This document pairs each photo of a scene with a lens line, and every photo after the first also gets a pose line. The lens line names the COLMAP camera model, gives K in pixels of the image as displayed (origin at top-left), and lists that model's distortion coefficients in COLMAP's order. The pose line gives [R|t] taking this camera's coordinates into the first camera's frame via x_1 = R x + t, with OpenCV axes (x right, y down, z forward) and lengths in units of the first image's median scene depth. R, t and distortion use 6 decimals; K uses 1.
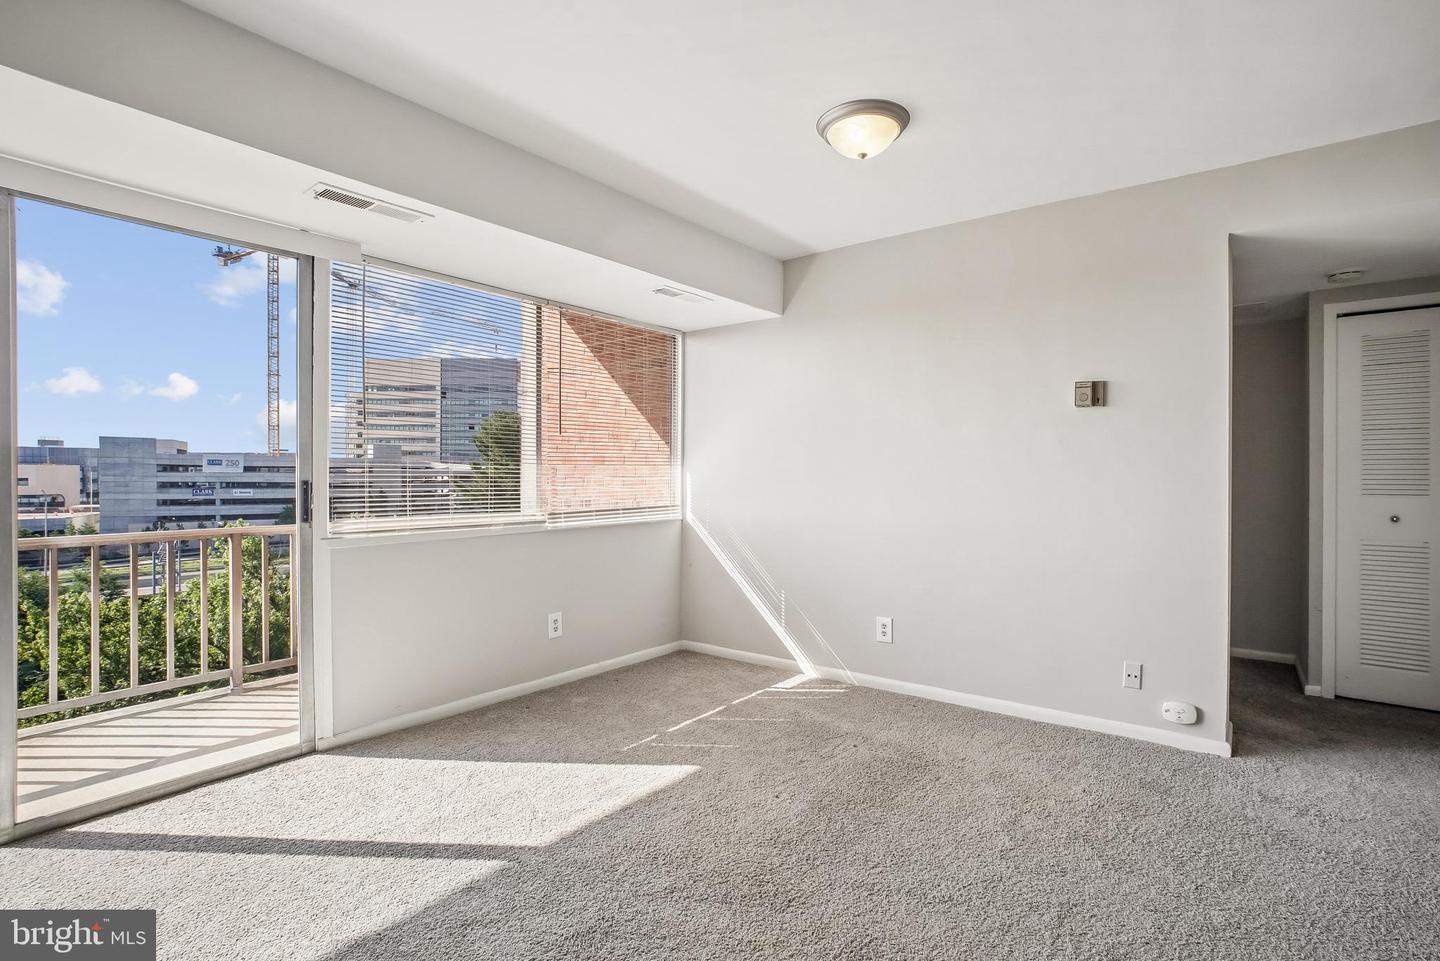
lens RADIAL K [[709.4, 0, 707.6], [0, 709.4, 486.1], [0, 0, 1]] dist [-0.012695, -0.000119]
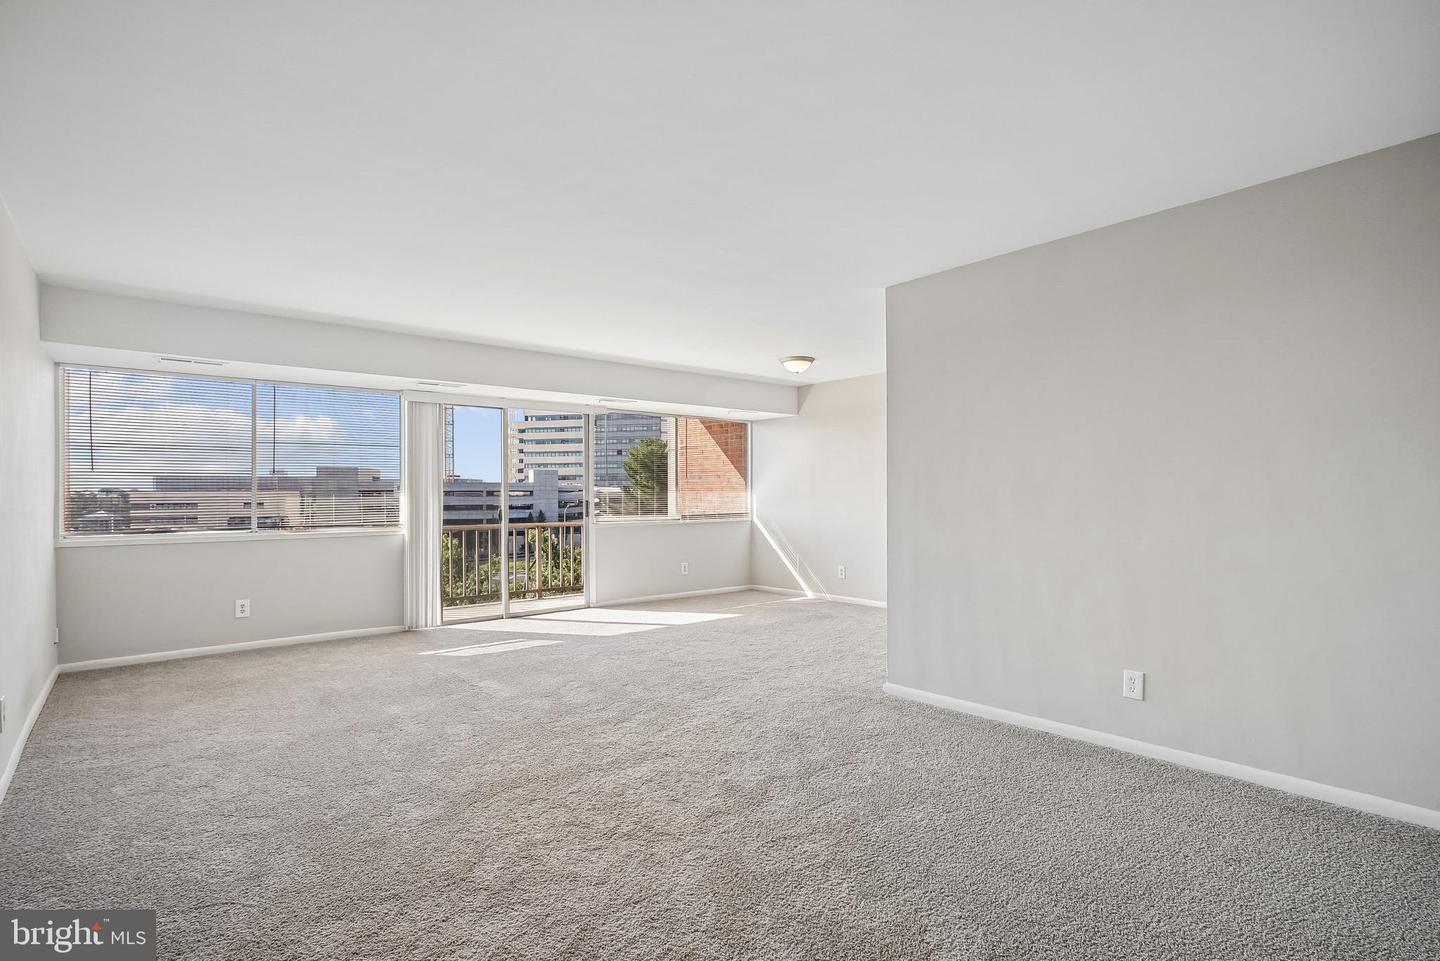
lens RADIAL K [[709.4, 0, 723.7], [0, 709.4, 486.1], [0, 0, 1]] dist [-0.012695, -0.000119]
pose [[0.984852, -0.011930, -0.172985, 0.203975], [0.007005, 0.999553, -0.029052, 0.009436], [0.173254, 0.027400, 0.984496, -0.812182]]
